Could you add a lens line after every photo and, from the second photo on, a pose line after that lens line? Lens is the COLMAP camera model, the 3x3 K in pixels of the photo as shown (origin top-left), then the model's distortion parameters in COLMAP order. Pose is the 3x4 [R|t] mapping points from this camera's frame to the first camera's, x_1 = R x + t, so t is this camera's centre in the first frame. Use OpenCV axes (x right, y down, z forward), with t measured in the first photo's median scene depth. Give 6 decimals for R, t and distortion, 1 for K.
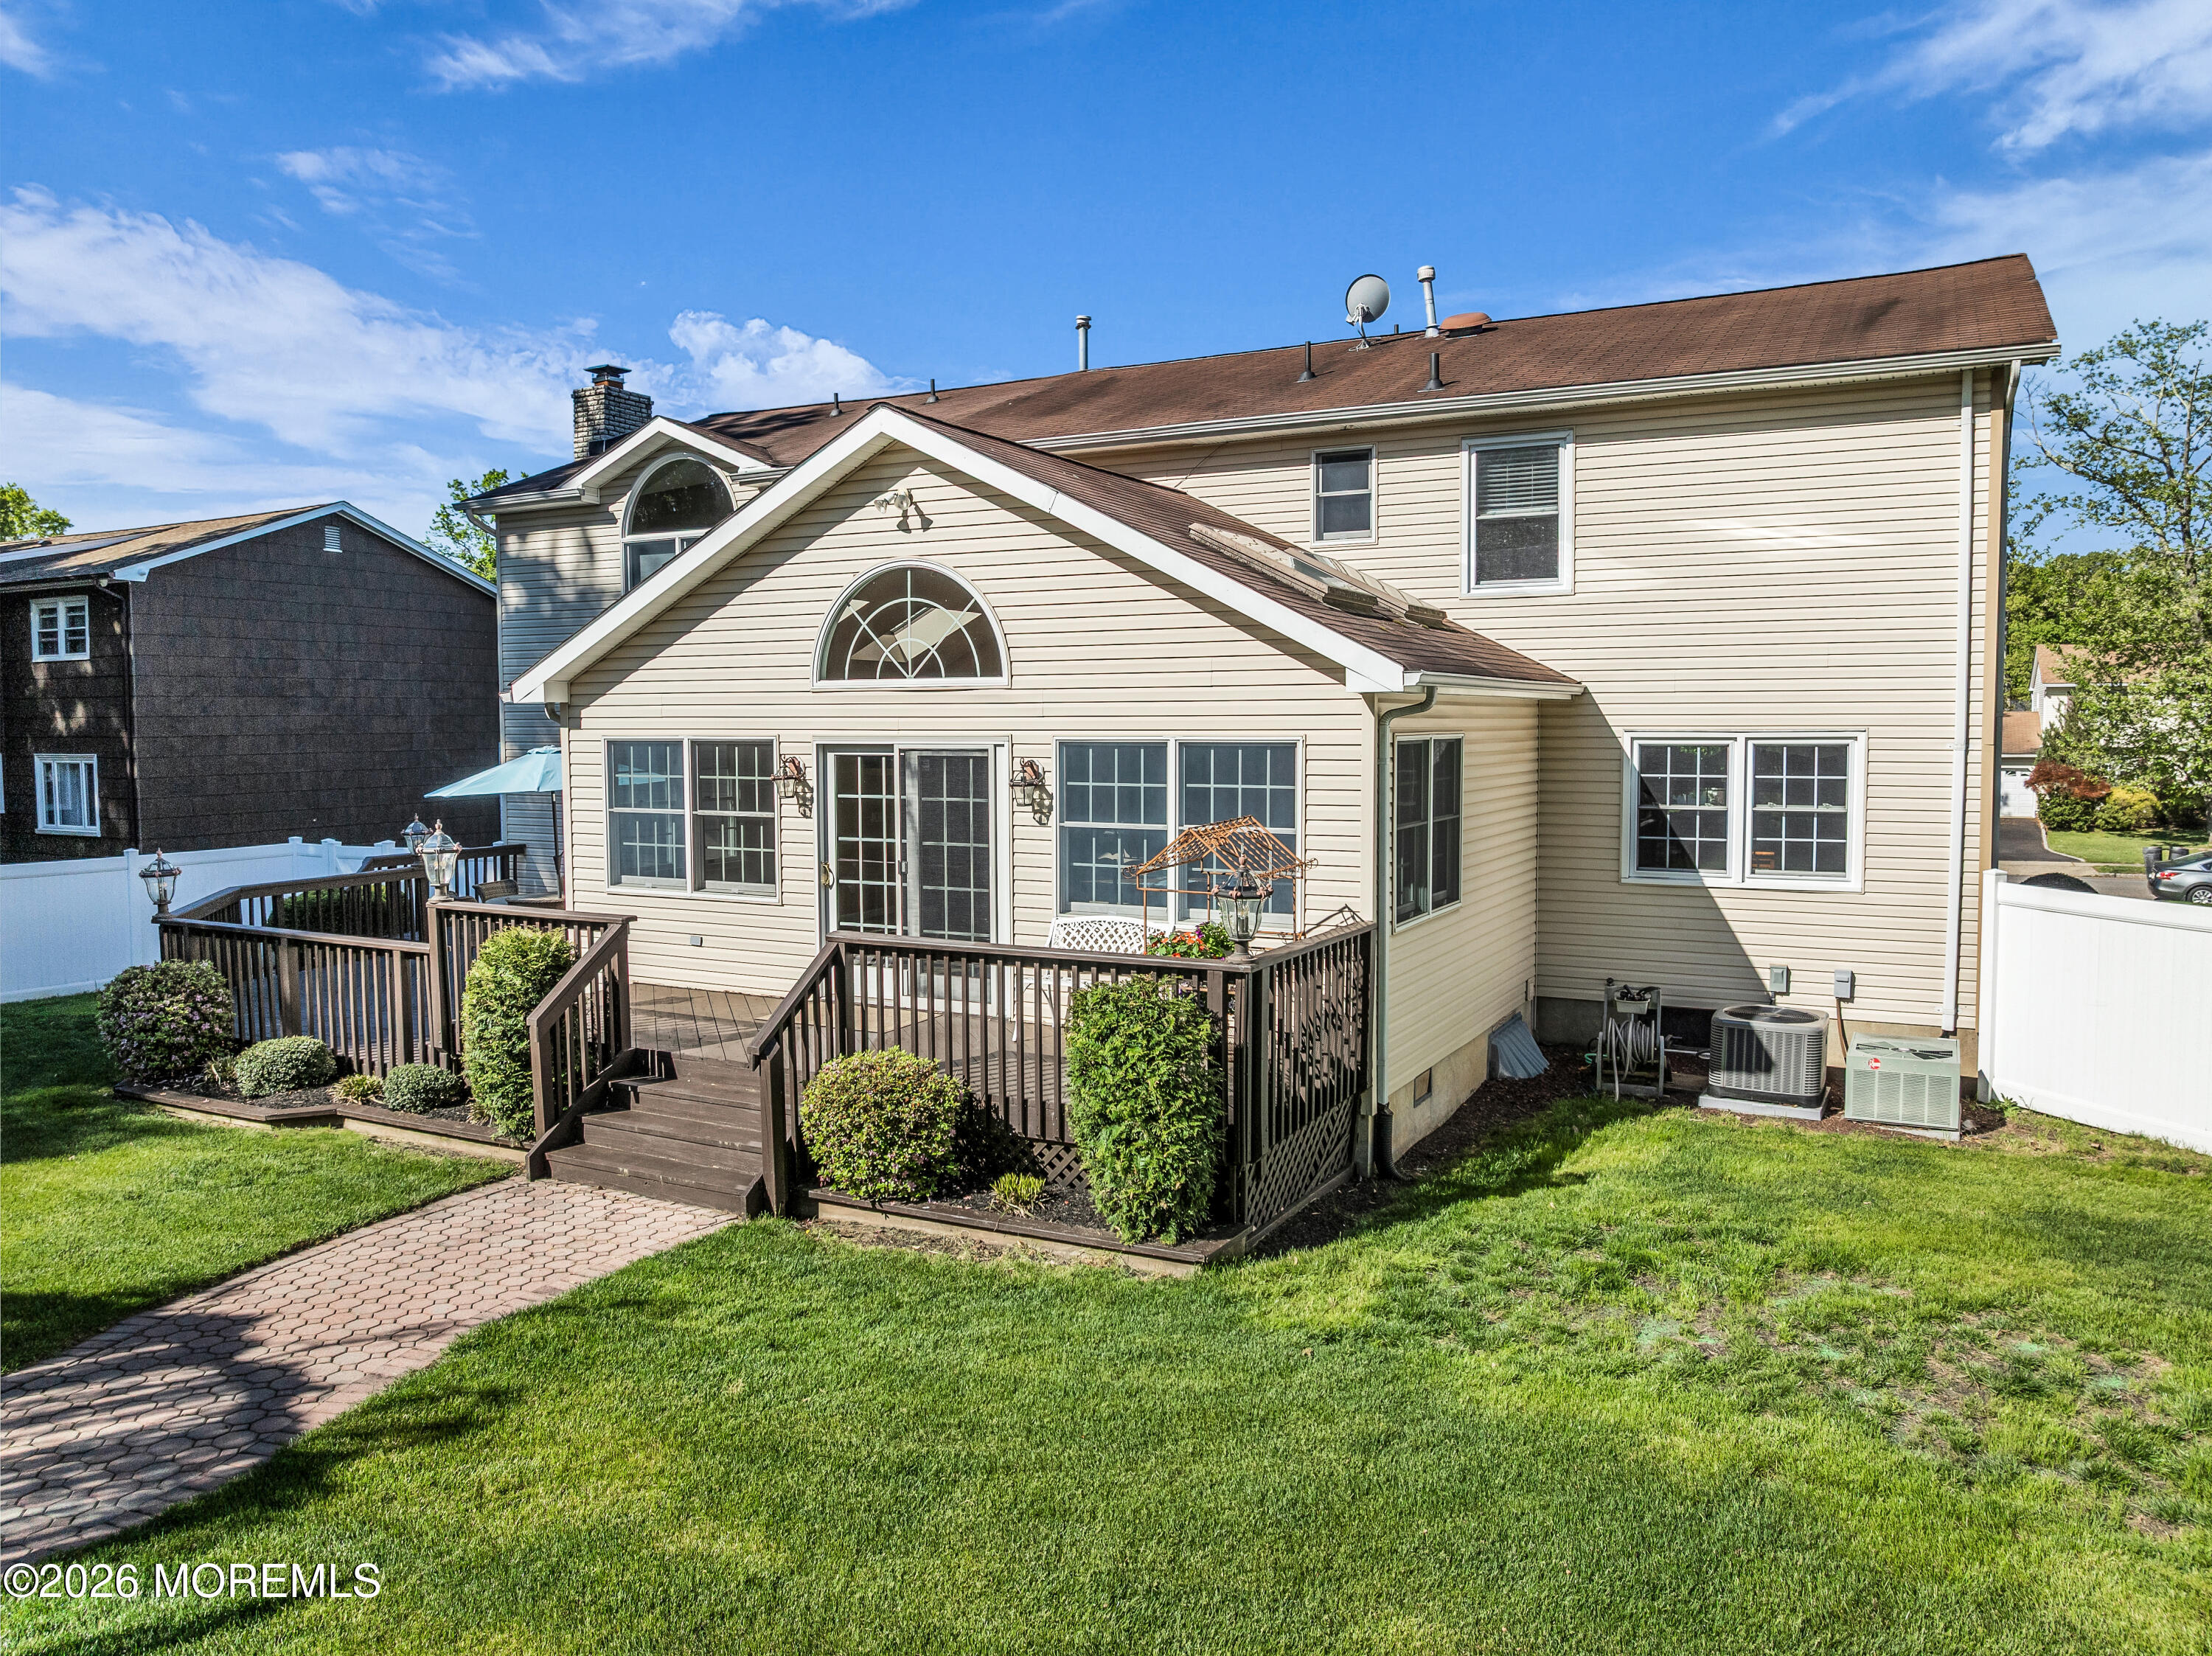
lens RADIAL K [[1554.2, 0, 1106.0], [0, 1554.2, 828.0], [0, 0, 1]] dist [-0.037551, -0.006537]
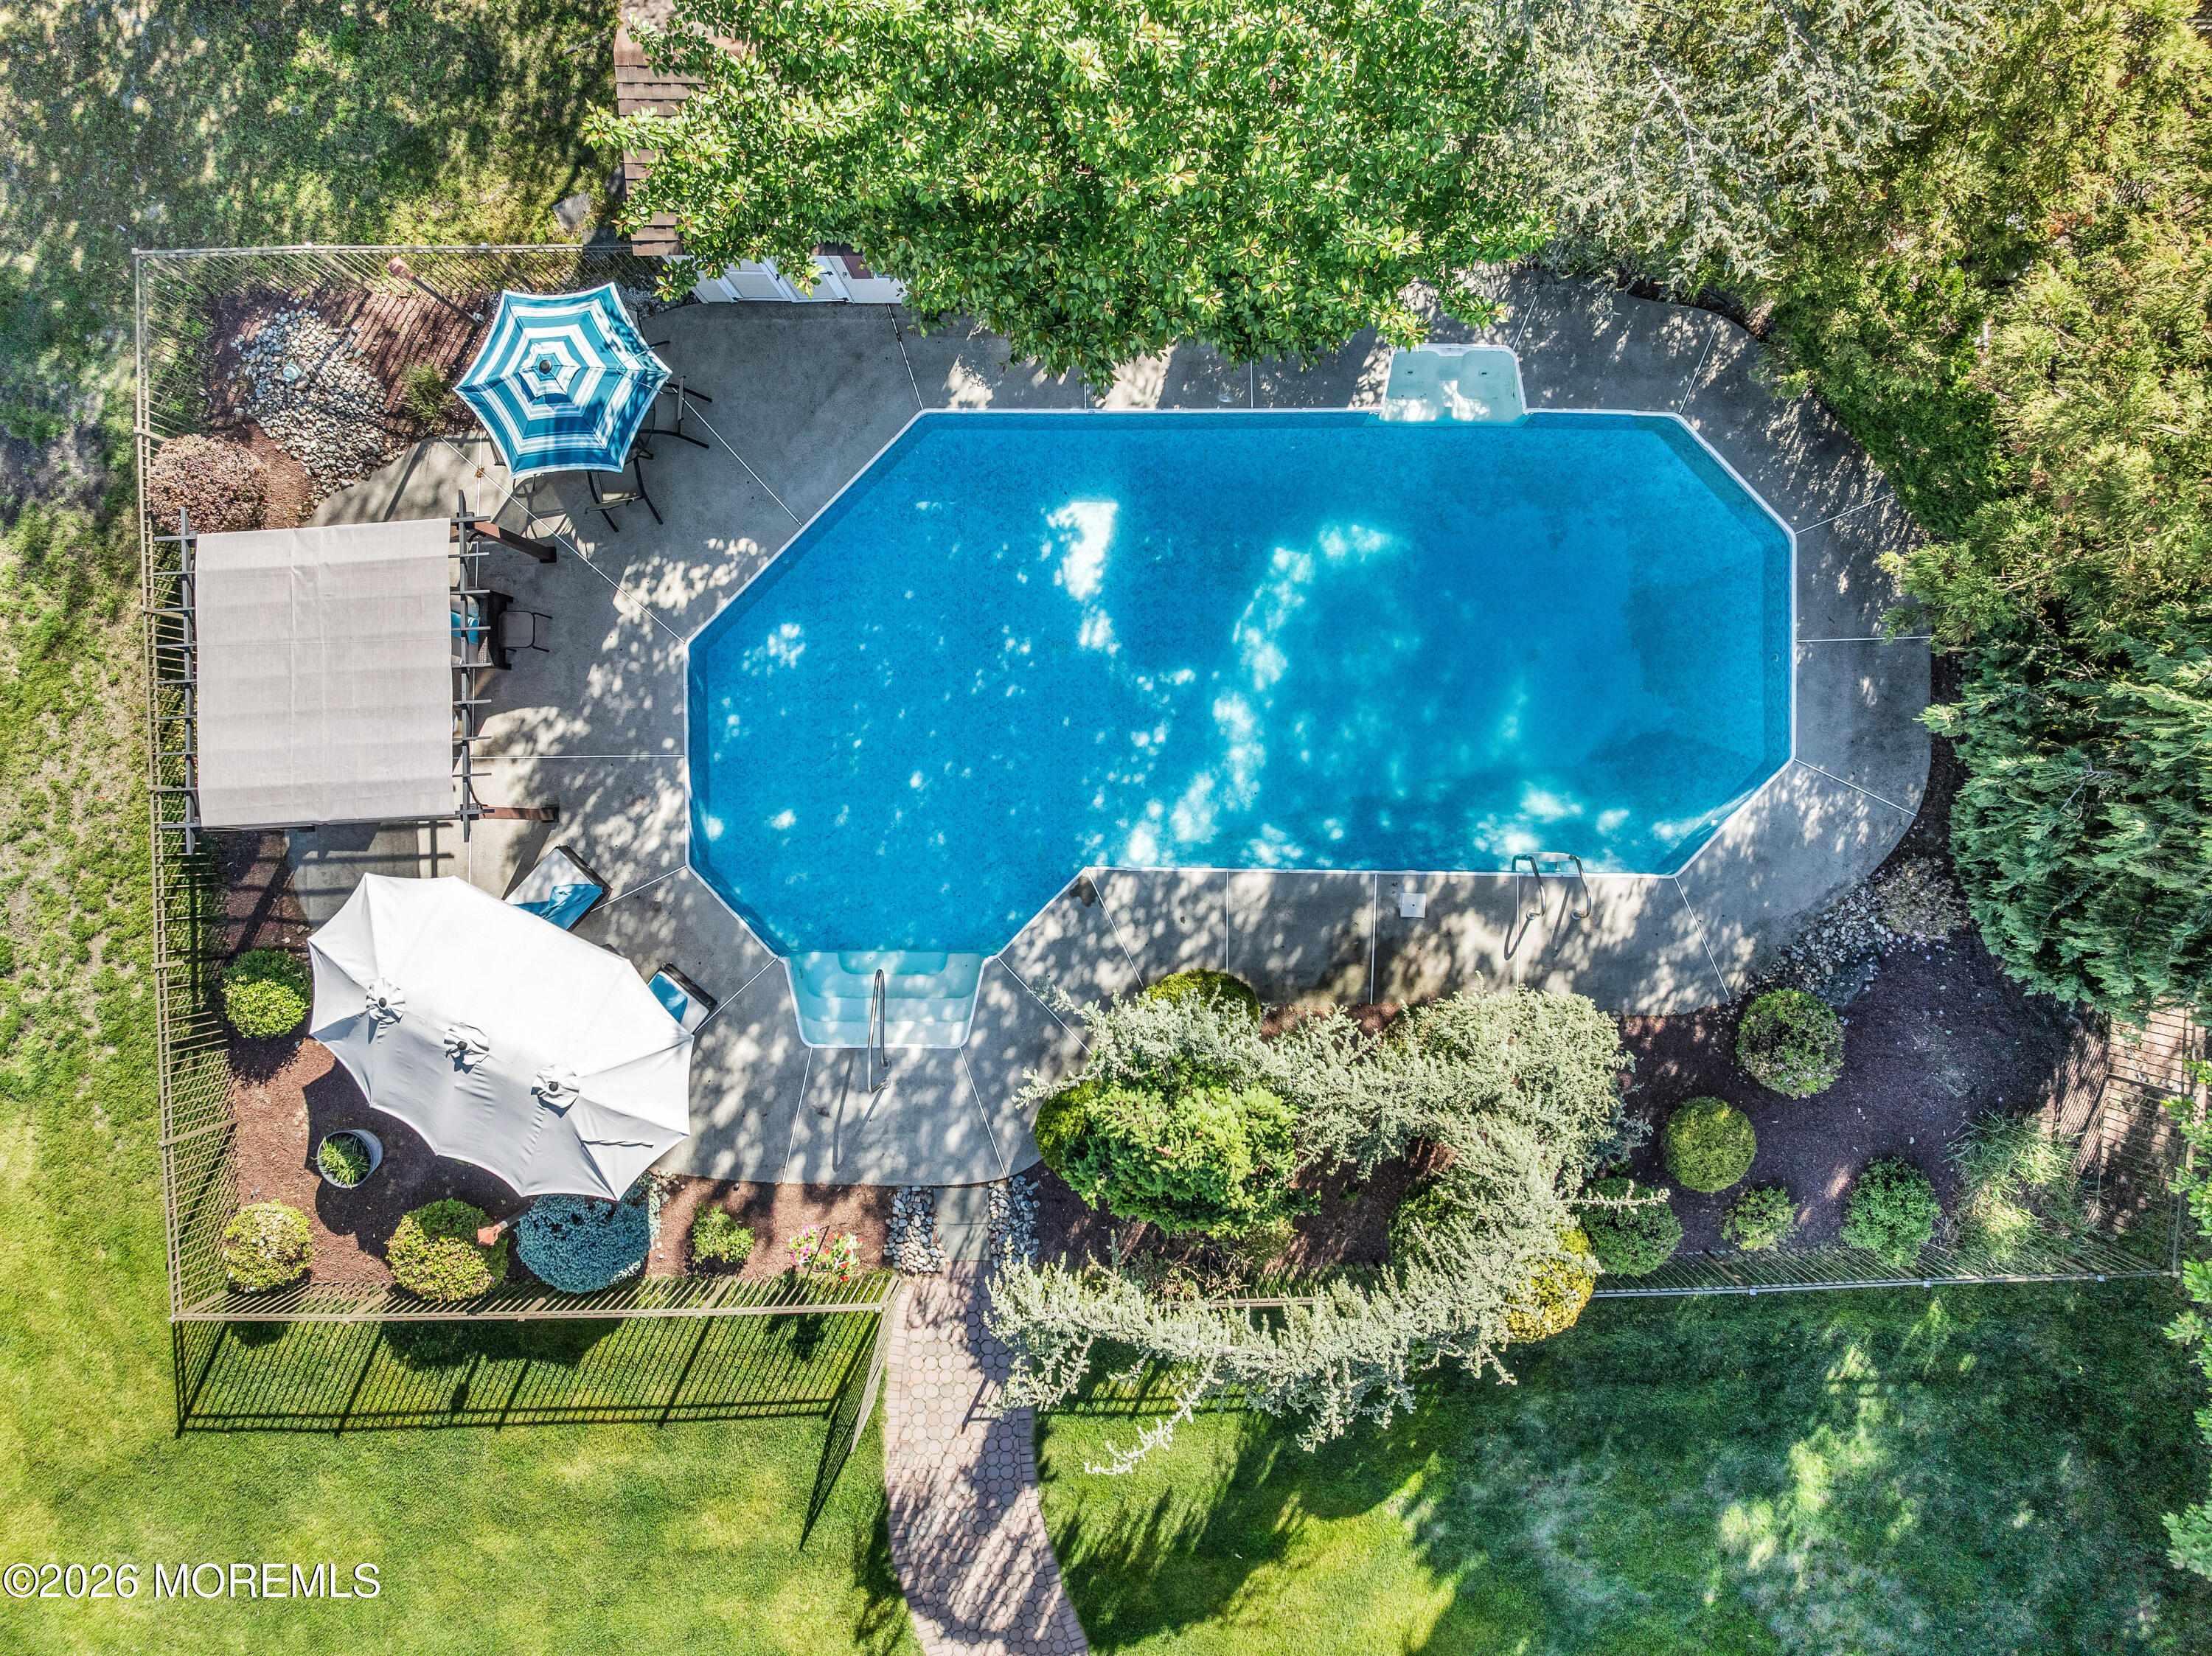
lens RADIAL K [[1554.2, 0, 1106.0], [0, 1554.2, 828.0], [0, 0, 1]] dist [-0.037551, -0.006537]
pose [[-0.878966, 0.476369, 0.022180, -0.812863], [-0.015804, -0.075583, 0.997014, -1.191138], [0.476623, 0.875991, 0.073964, -0.155546]]
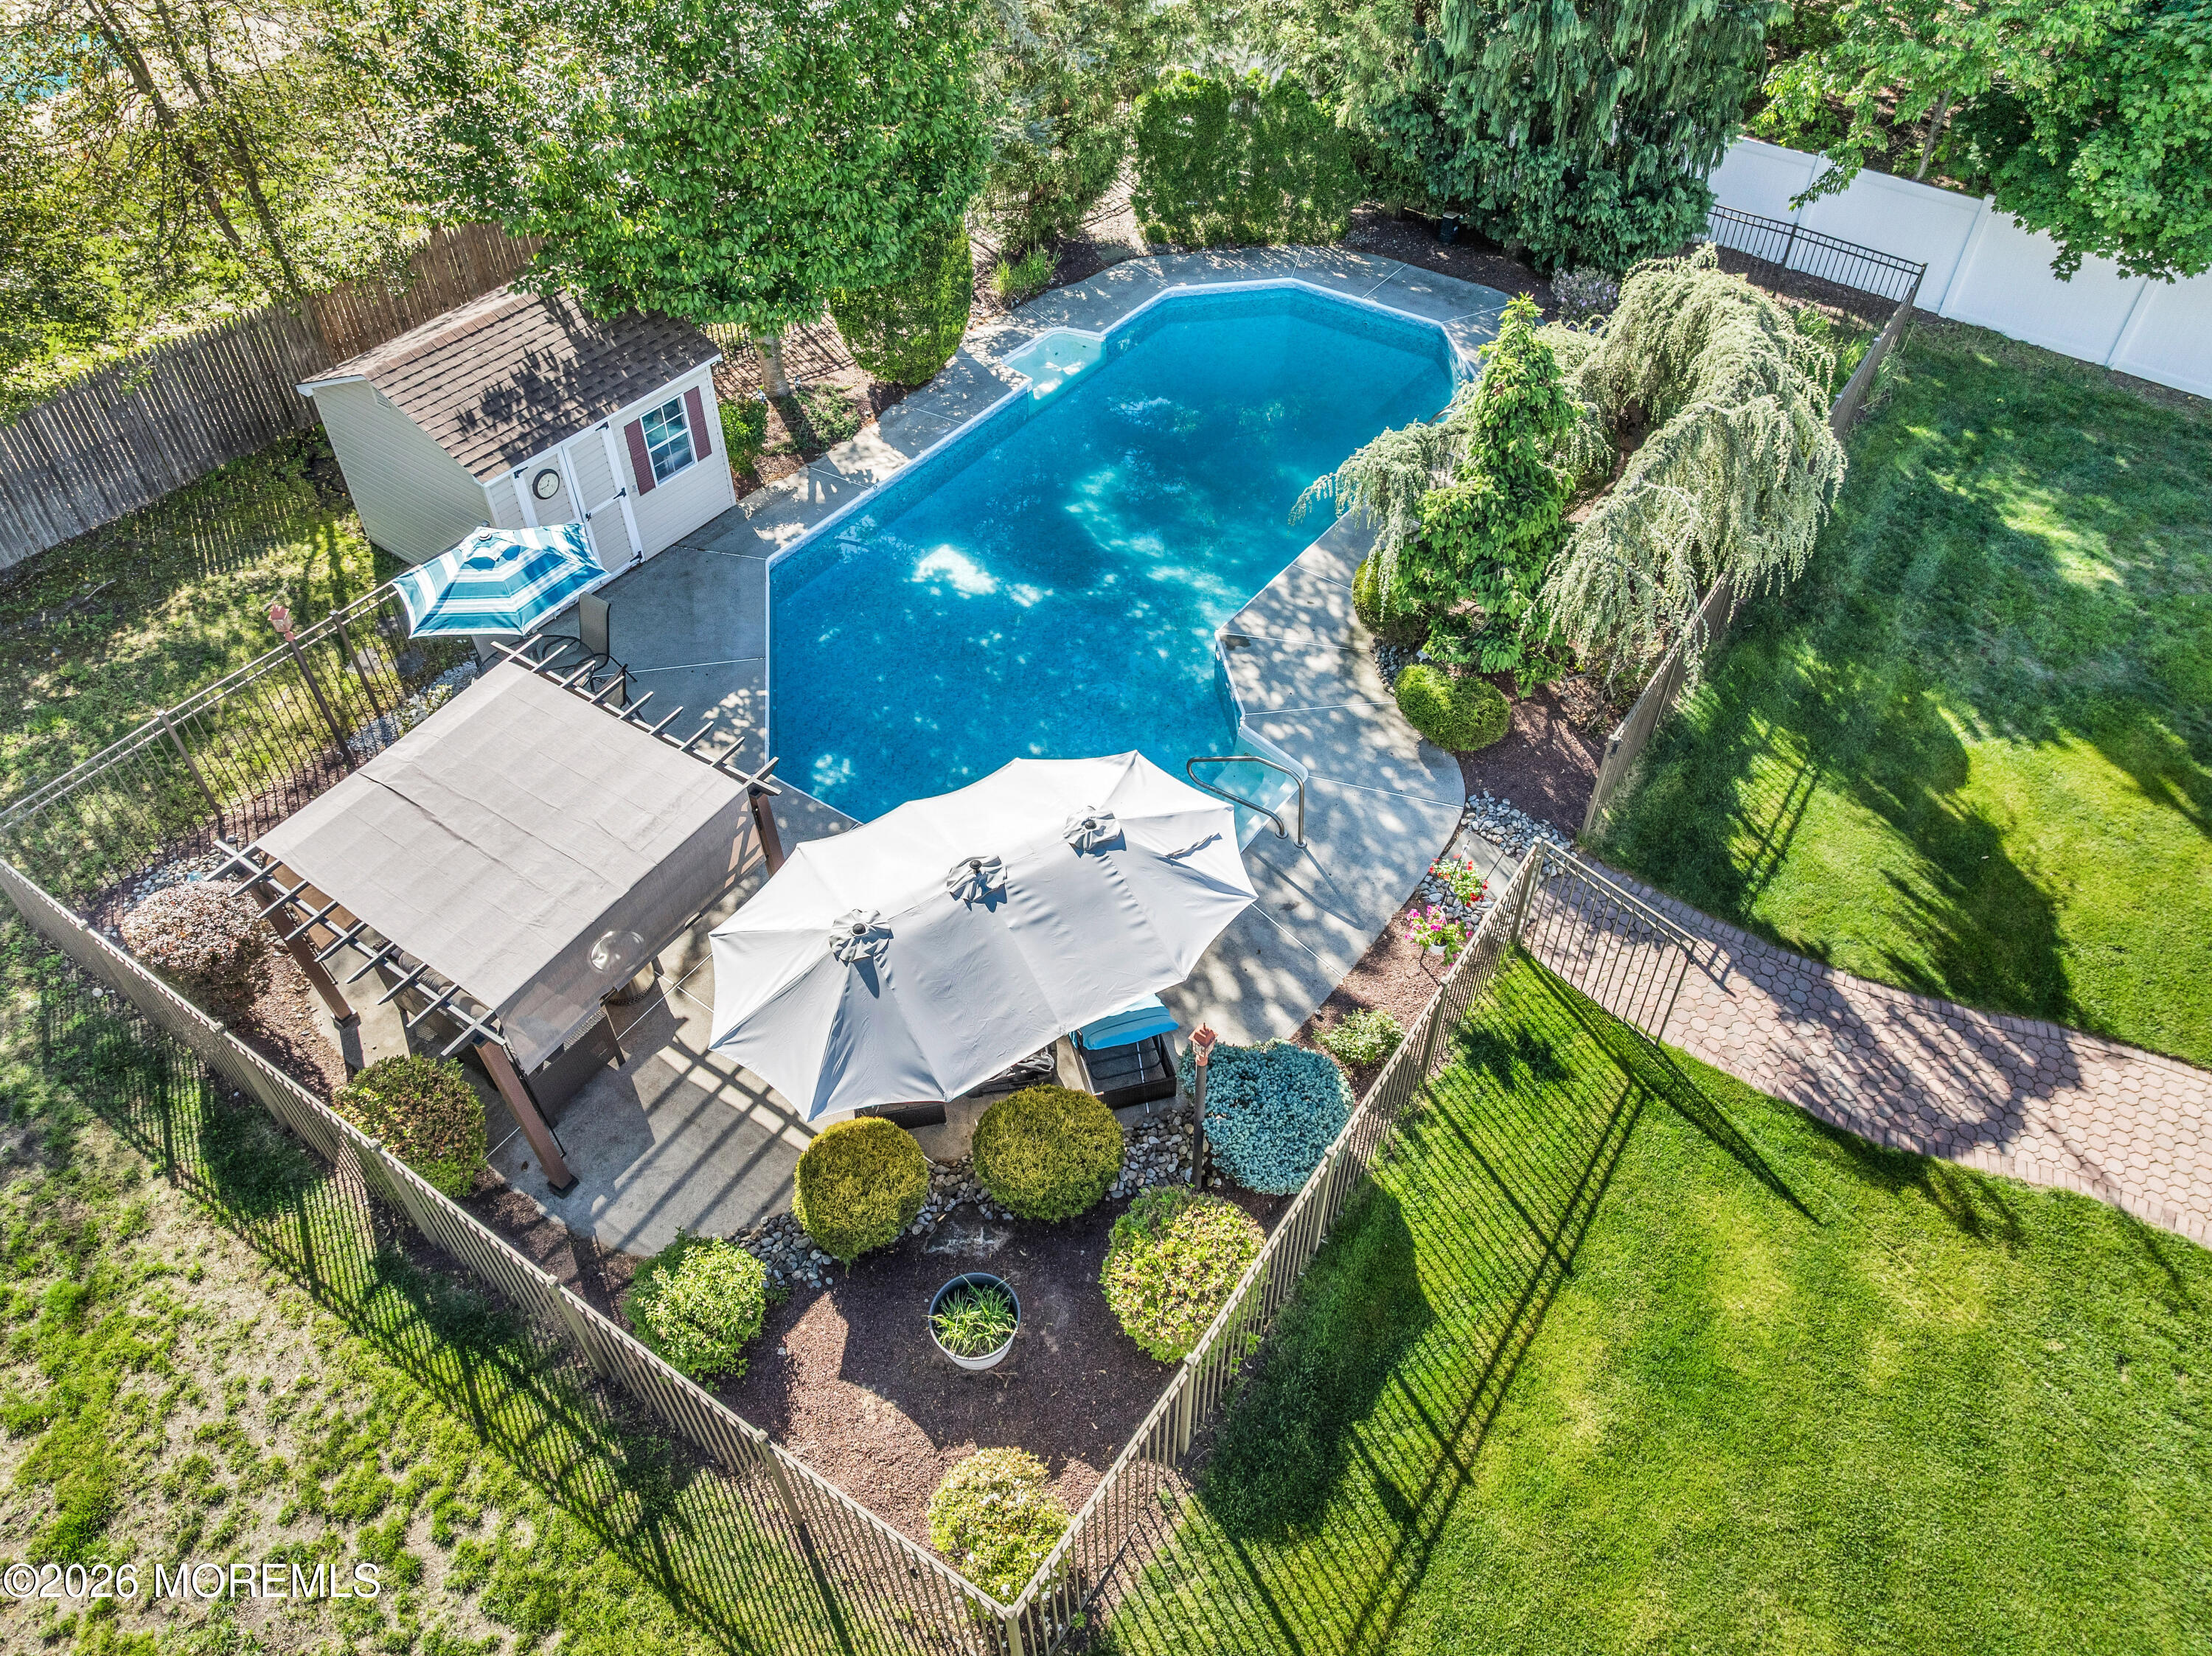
lens RADIAL K [[1554.2, 0, 1106.0], [0, 1554.2, 828.0], [0, 0, 1]] dist [-0.037551, -0.006537]
pose [[-0.121657, 0.705680, -0.698008, 0.367451], [-0.063410, 0.696269, 0.714974, -0.660167], [0.990545, 0.131242, -0.039959, -0.045742]]
